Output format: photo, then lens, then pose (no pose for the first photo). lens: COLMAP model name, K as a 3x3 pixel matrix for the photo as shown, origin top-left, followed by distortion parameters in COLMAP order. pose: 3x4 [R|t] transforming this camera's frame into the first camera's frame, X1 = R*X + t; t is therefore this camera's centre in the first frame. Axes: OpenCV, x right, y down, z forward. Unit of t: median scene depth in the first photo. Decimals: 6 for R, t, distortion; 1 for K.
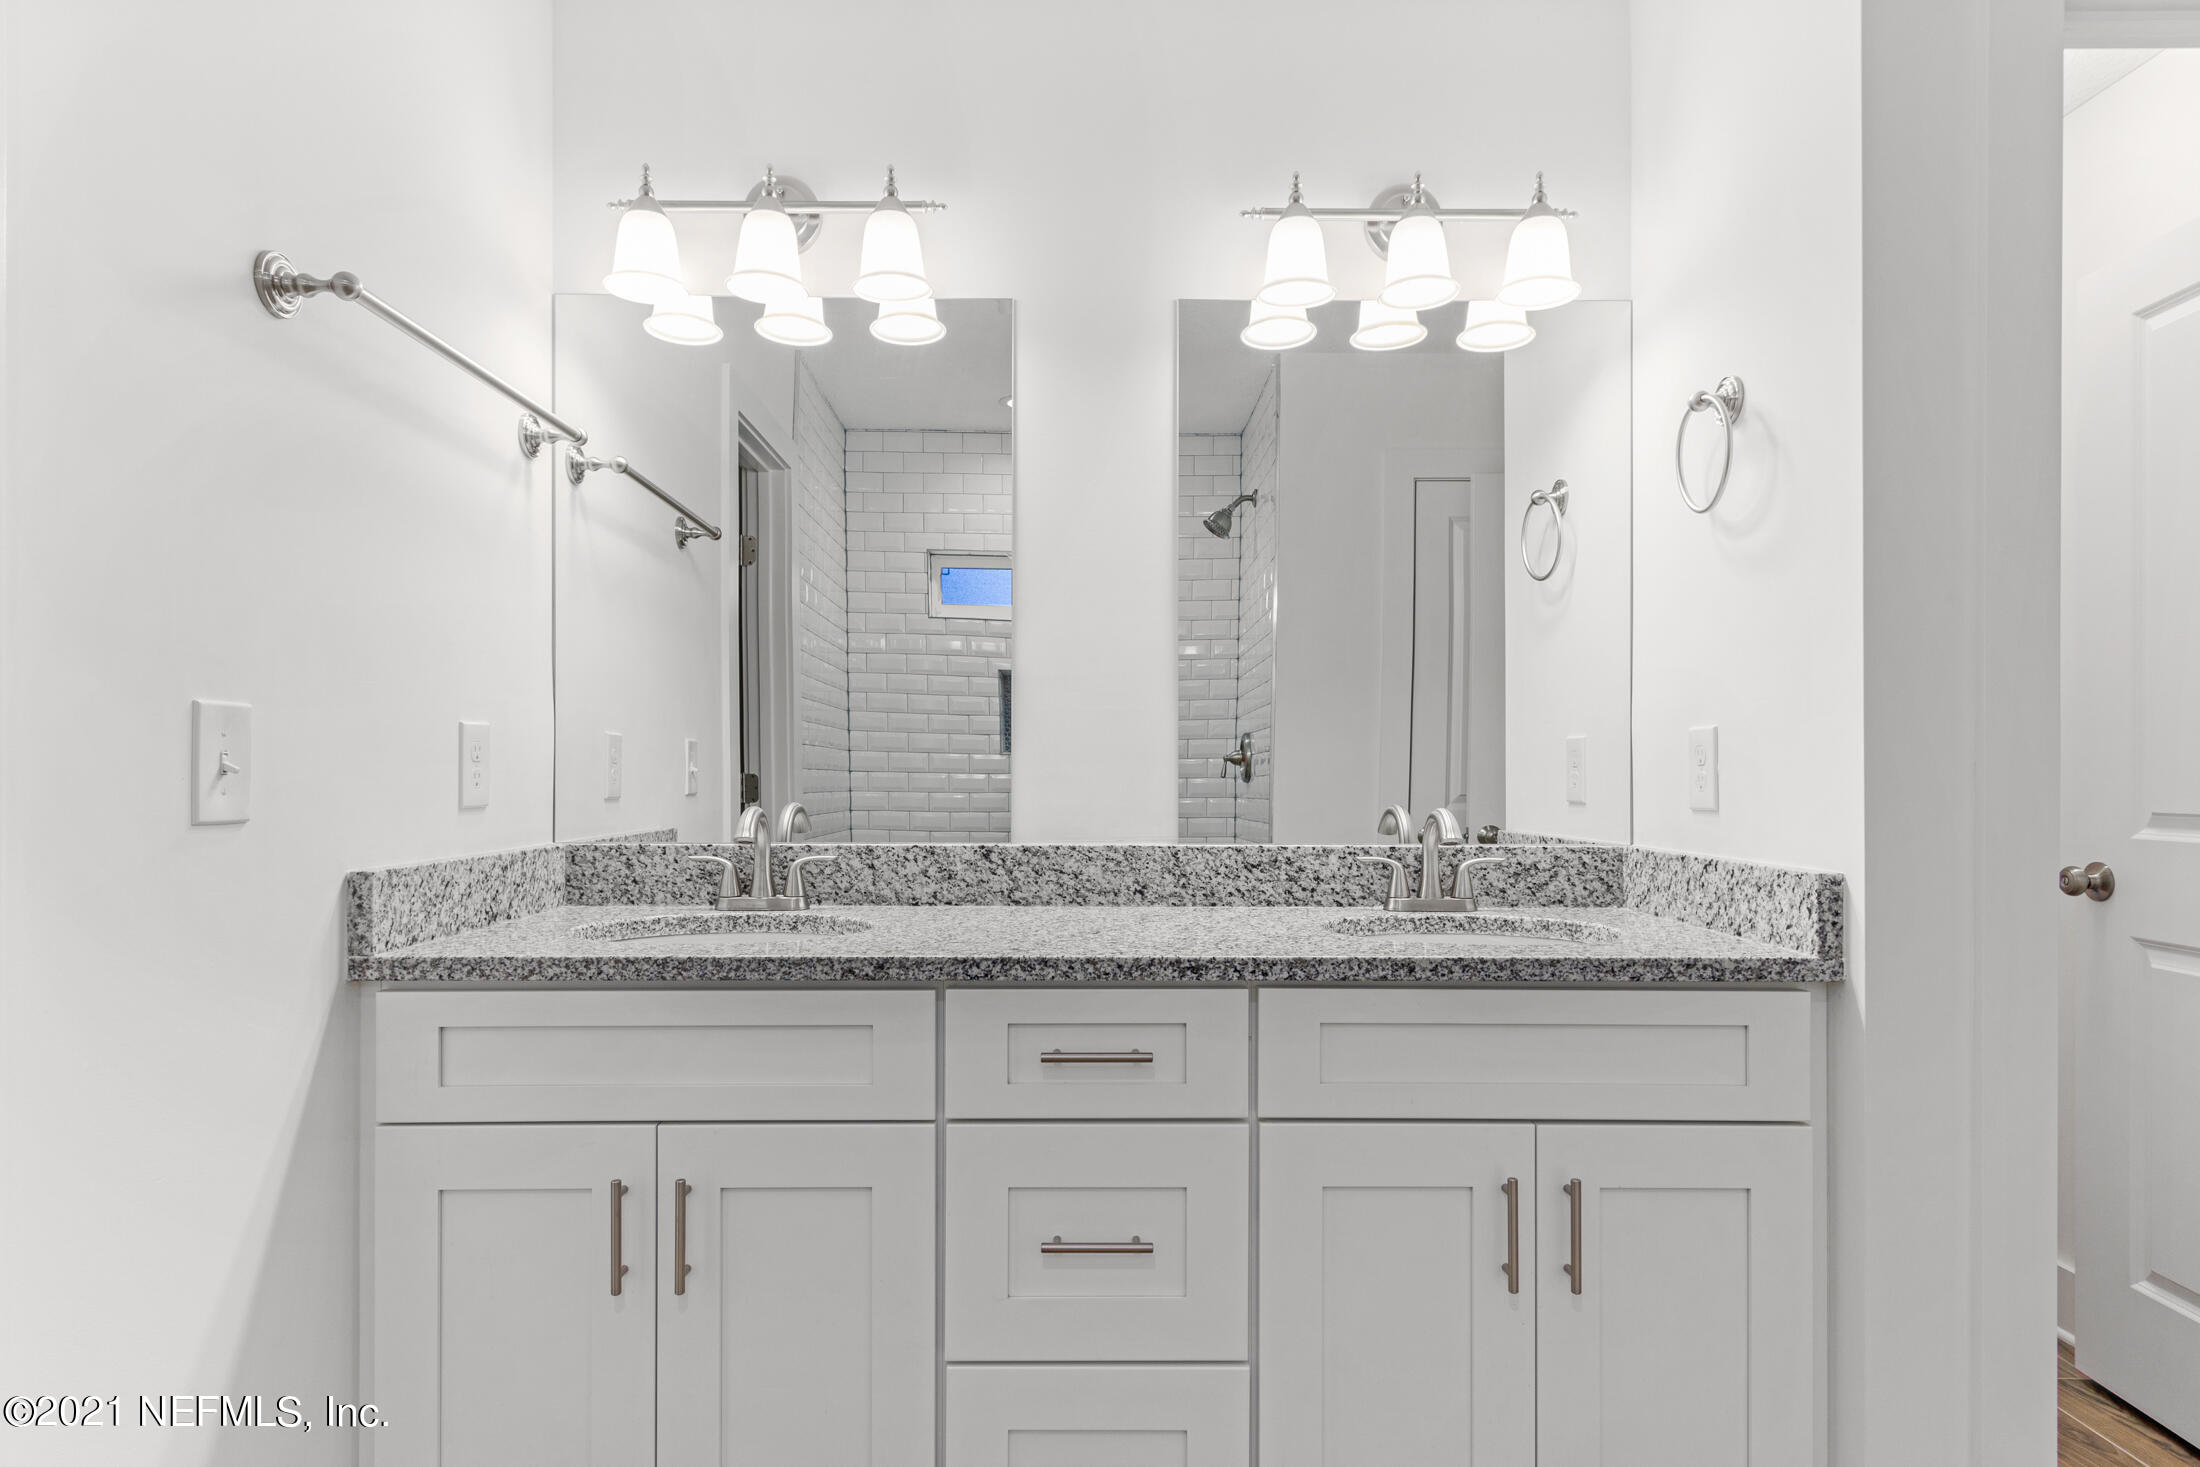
lens RADIAL K [[1176.2, 0, 1098.2], [0, 1176.2, 776.5], [0, 0, 1]] dist [0.004069, 0.000448]
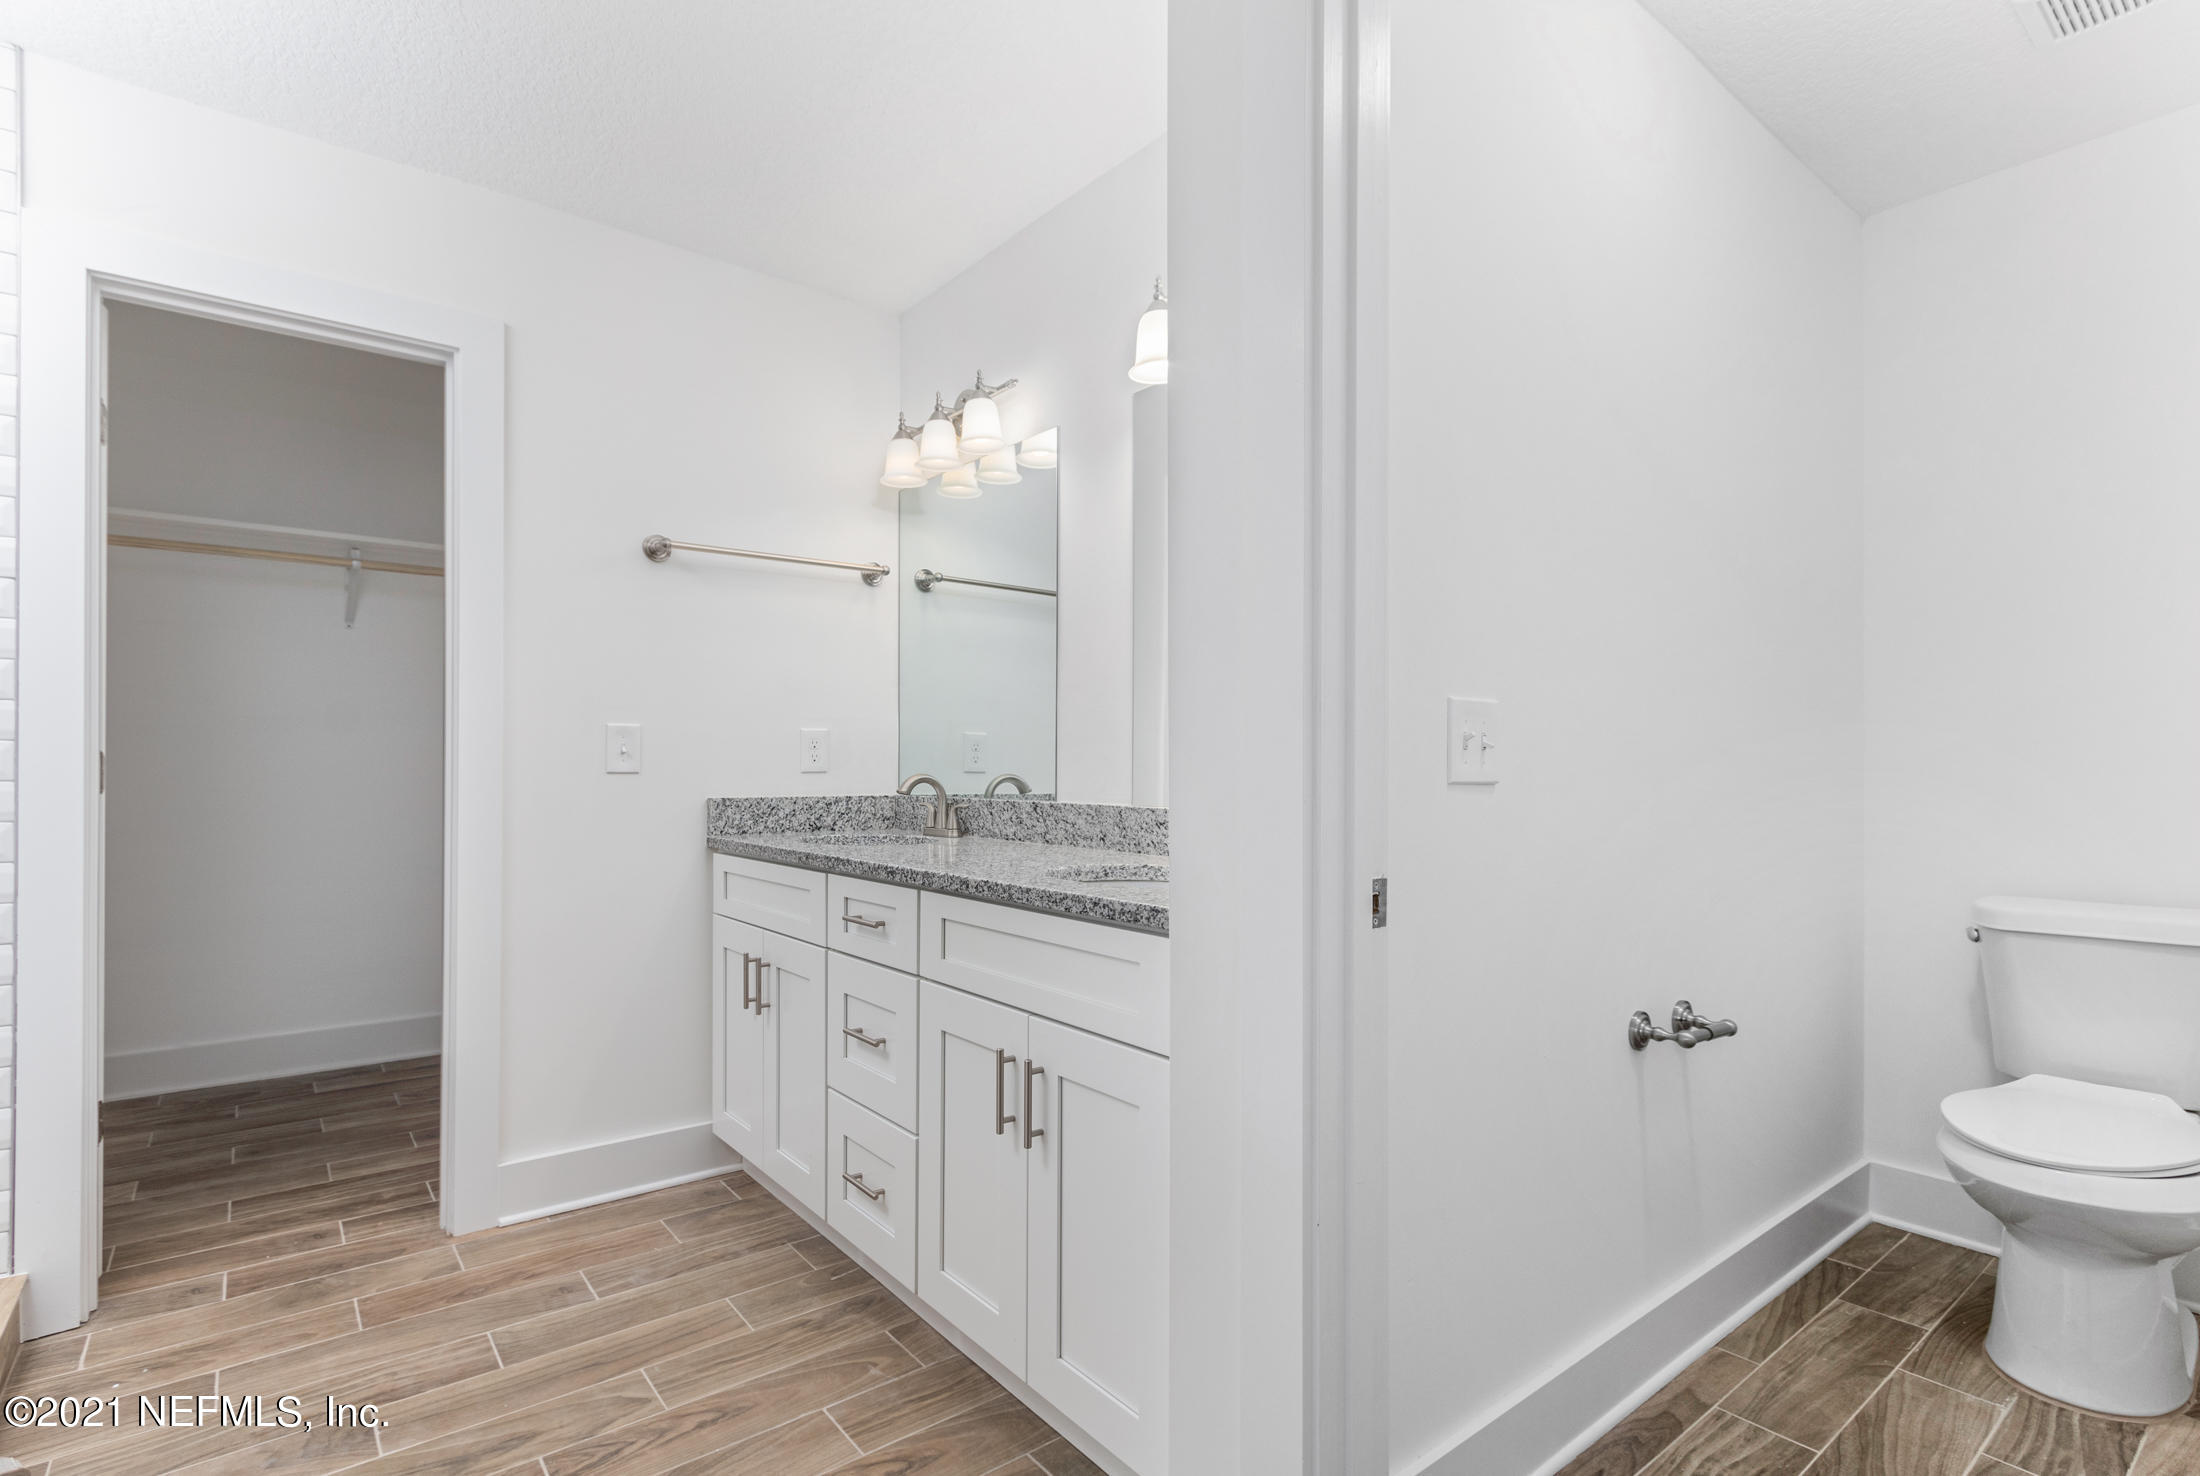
lens RADIAL K [[1009.8, 0, 1089.1], [0, 1009.8, 760.3], [0, 0, 1]] dist [0.001986, 0.000244]
pose [[0.626356, -0.006656, -0.779509, 0.976678], [-0.002614, 0.999940, -0.010638, 0.020380], [0.779533, 0.008701, 0.626301, 0.269628]]
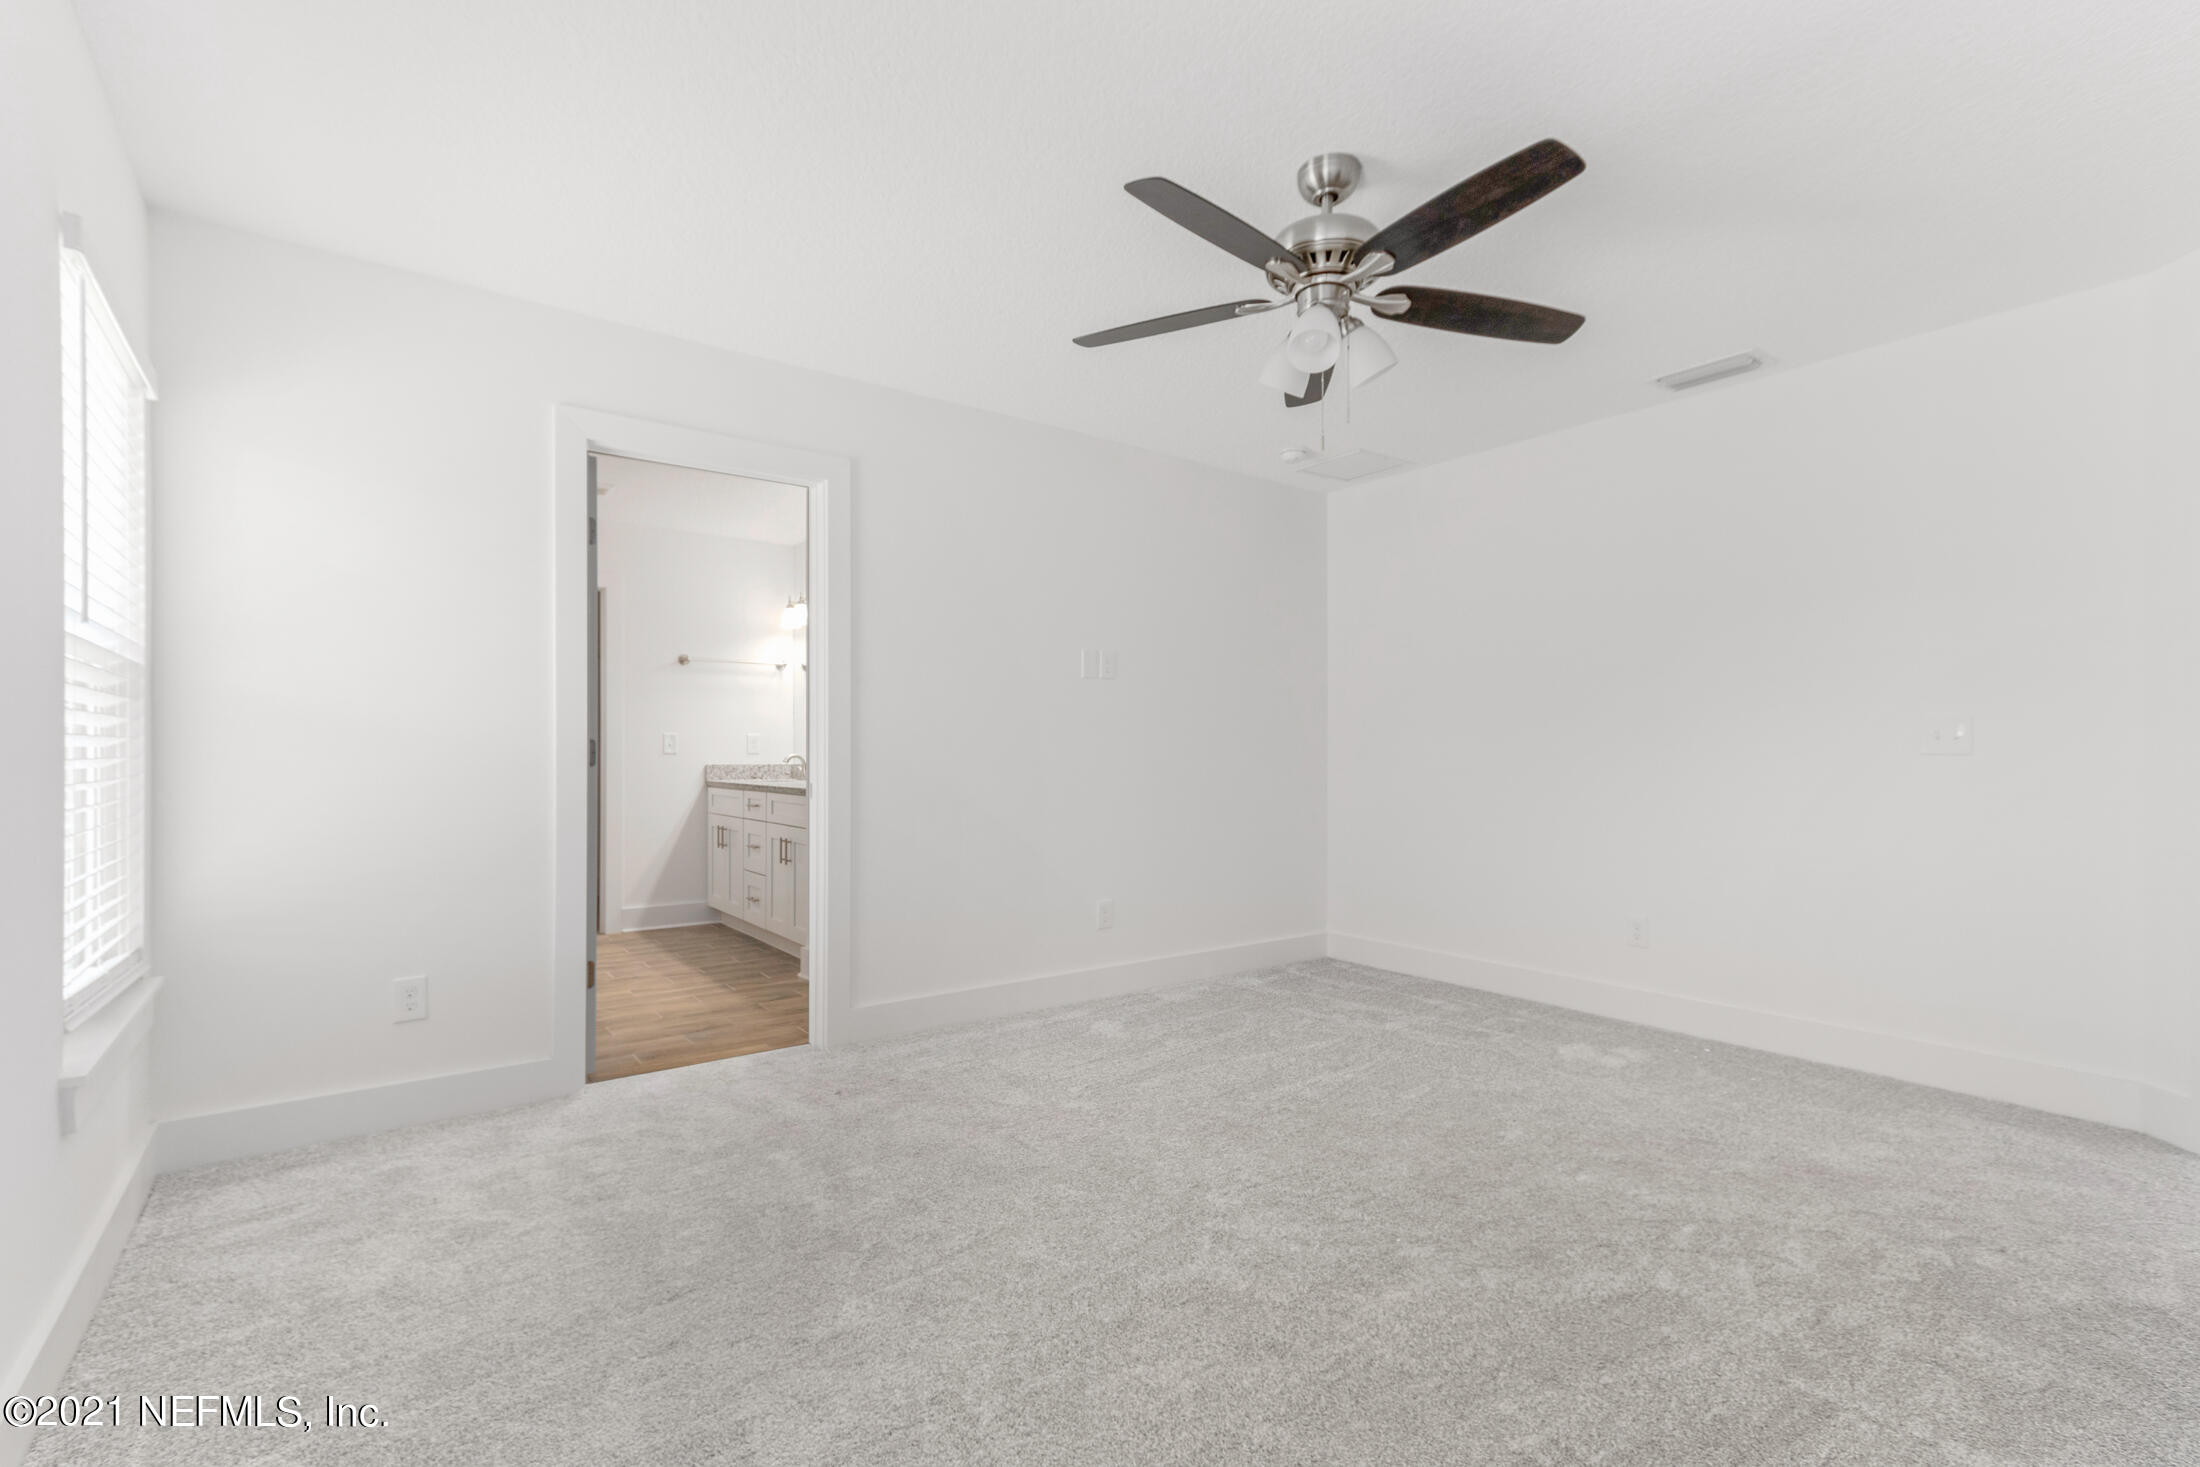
lens RADIAL K [[1009.8, 0, 1089.1], [0, 1009.8, 755.8], [0, 0, 1]] dist [0.001986, 0.000244]
pose [[0.583607, 0.001708, -0.812034, 2.981475], [-0.005332, 0.999984, -0.001729, 0.029204], [0.812019, 0.005338, 0.583607, -0.180790]]
